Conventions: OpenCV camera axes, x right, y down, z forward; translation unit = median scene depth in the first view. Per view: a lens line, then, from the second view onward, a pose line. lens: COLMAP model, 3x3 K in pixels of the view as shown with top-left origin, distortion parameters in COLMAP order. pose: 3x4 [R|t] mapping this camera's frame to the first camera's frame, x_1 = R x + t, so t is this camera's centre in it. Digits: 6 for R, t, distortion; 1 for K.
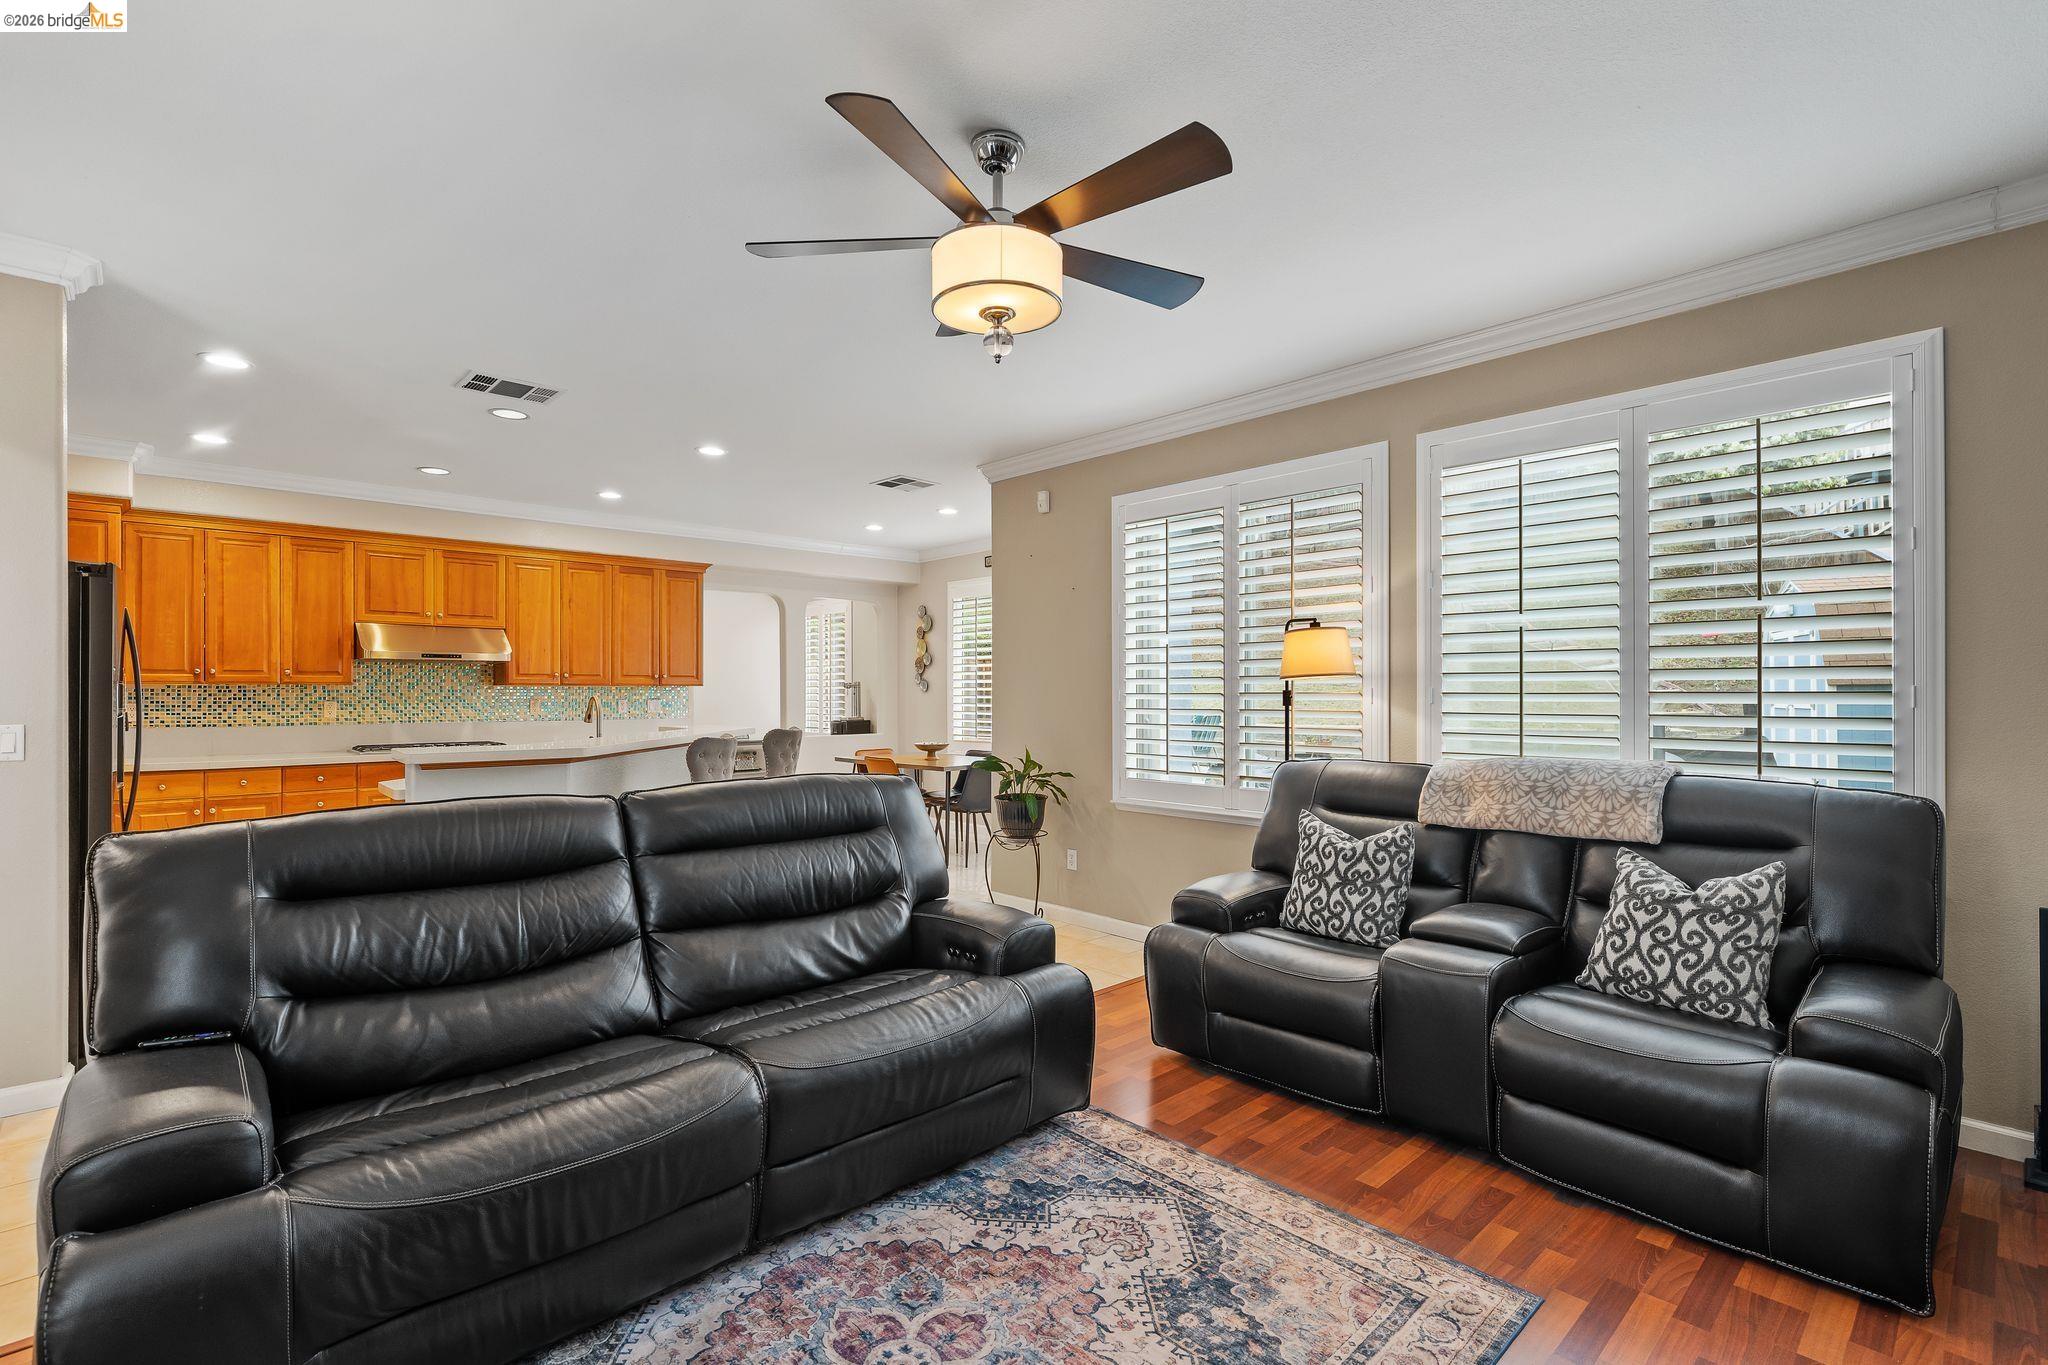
lens RADIAL K [[909.2, 0, 1011.4], [0, 909.2, 687.6], [0, 0, 1]] dist [0.005065, 0.000114]
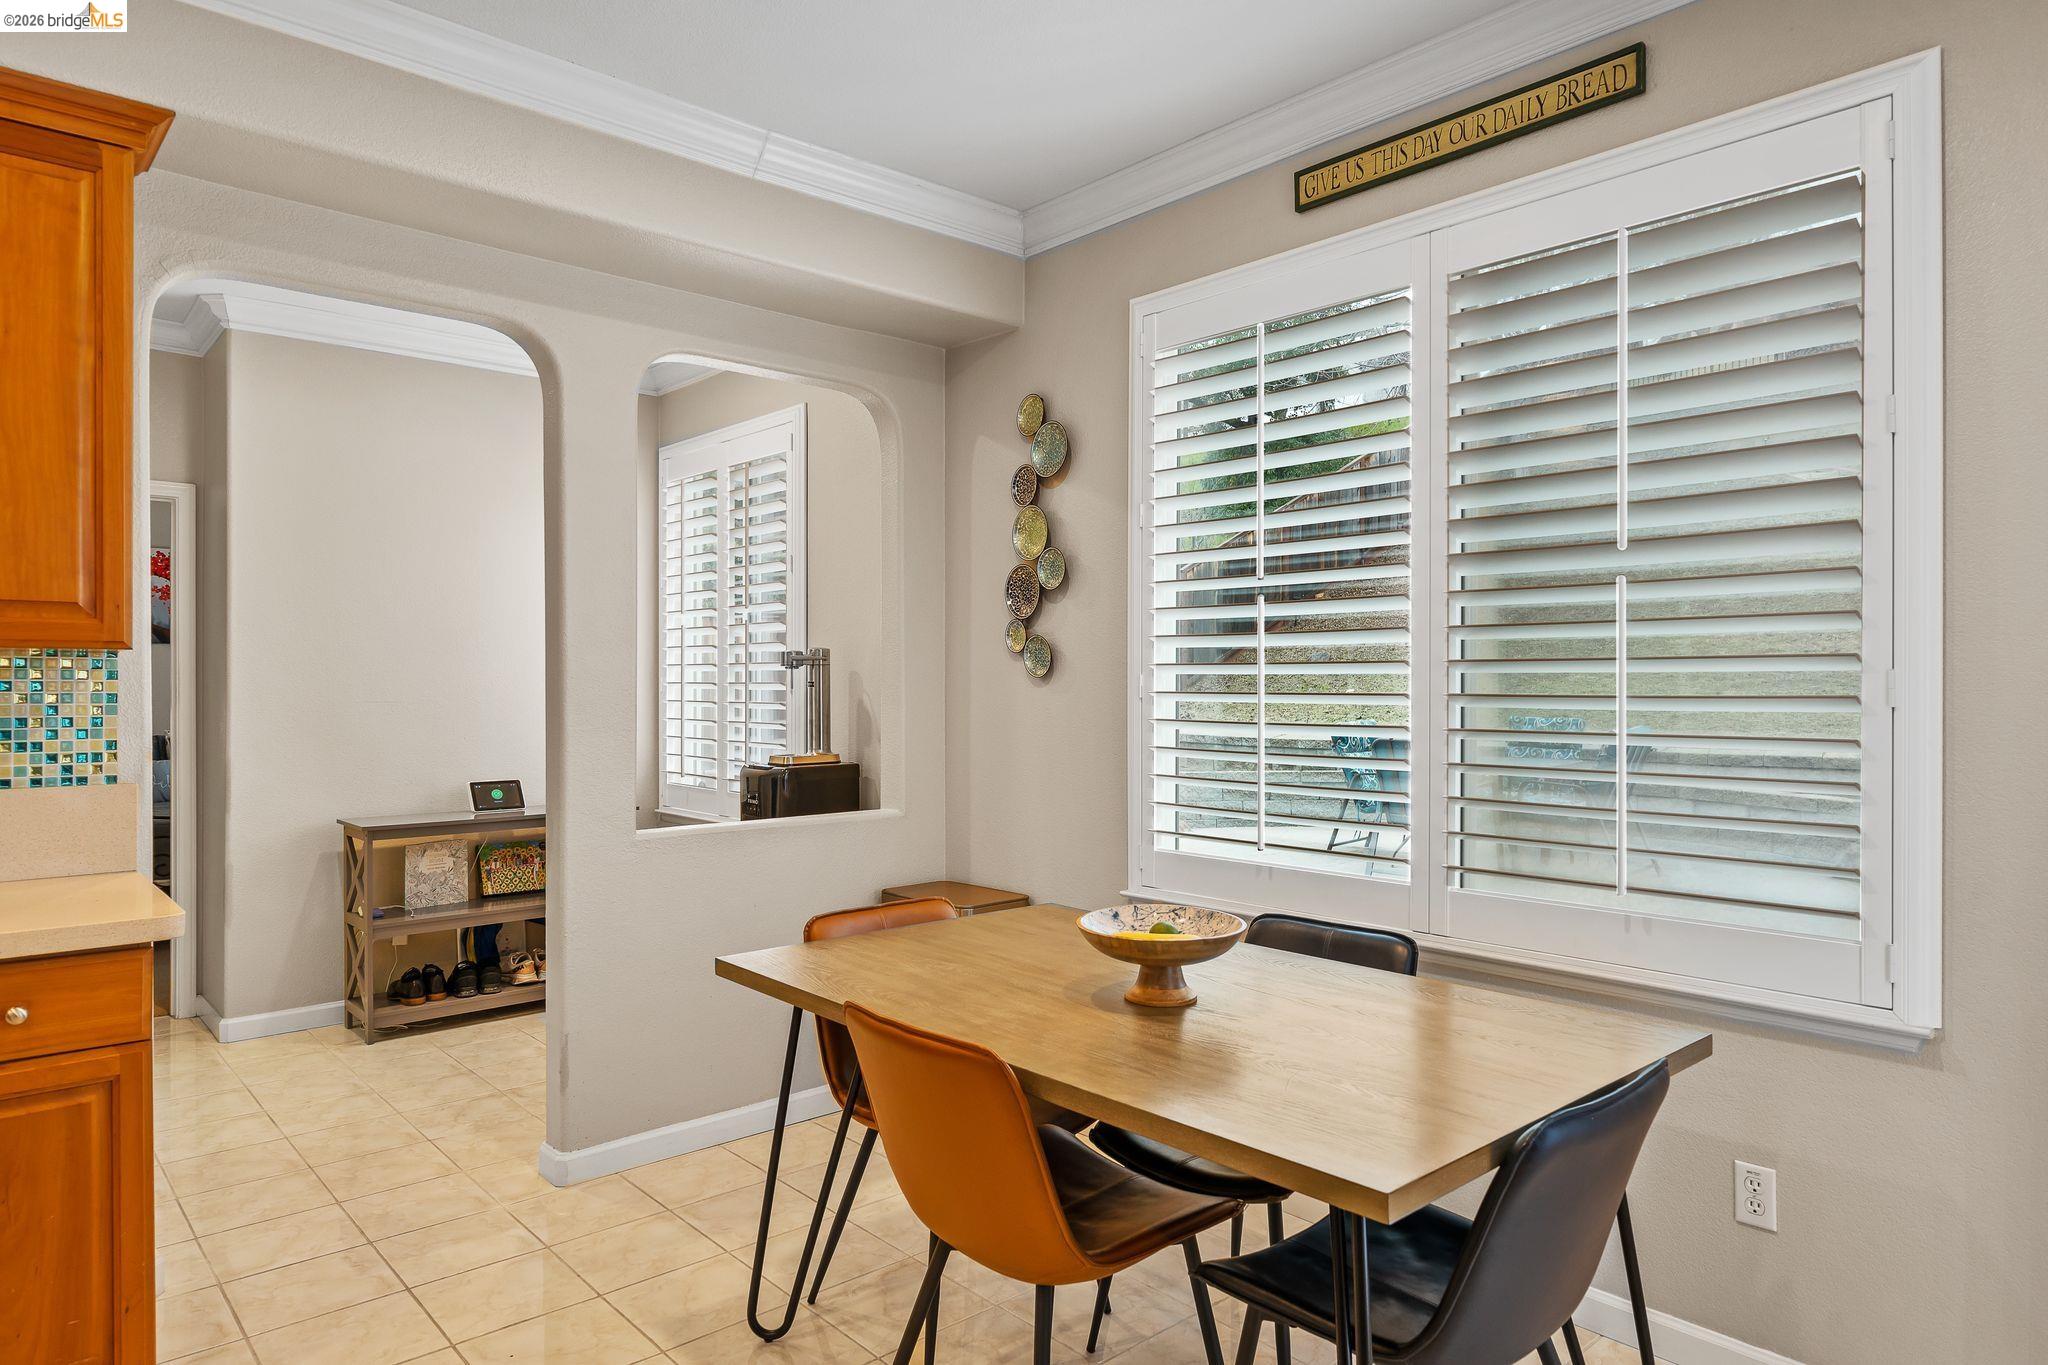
lens RADIAL K [[1201.1, 0, 1013.7], [0, 1201.1, 678.0], [0, 0, 1]] dist [-0.004932, -0.000787]
pose [[0.999855, 0.003828, -0.016574, -0.141793], [-0.003800, 0.999991, 0.001736, 0.005454], [0.016581, -0.001673, 0.999861, 0.870123]]
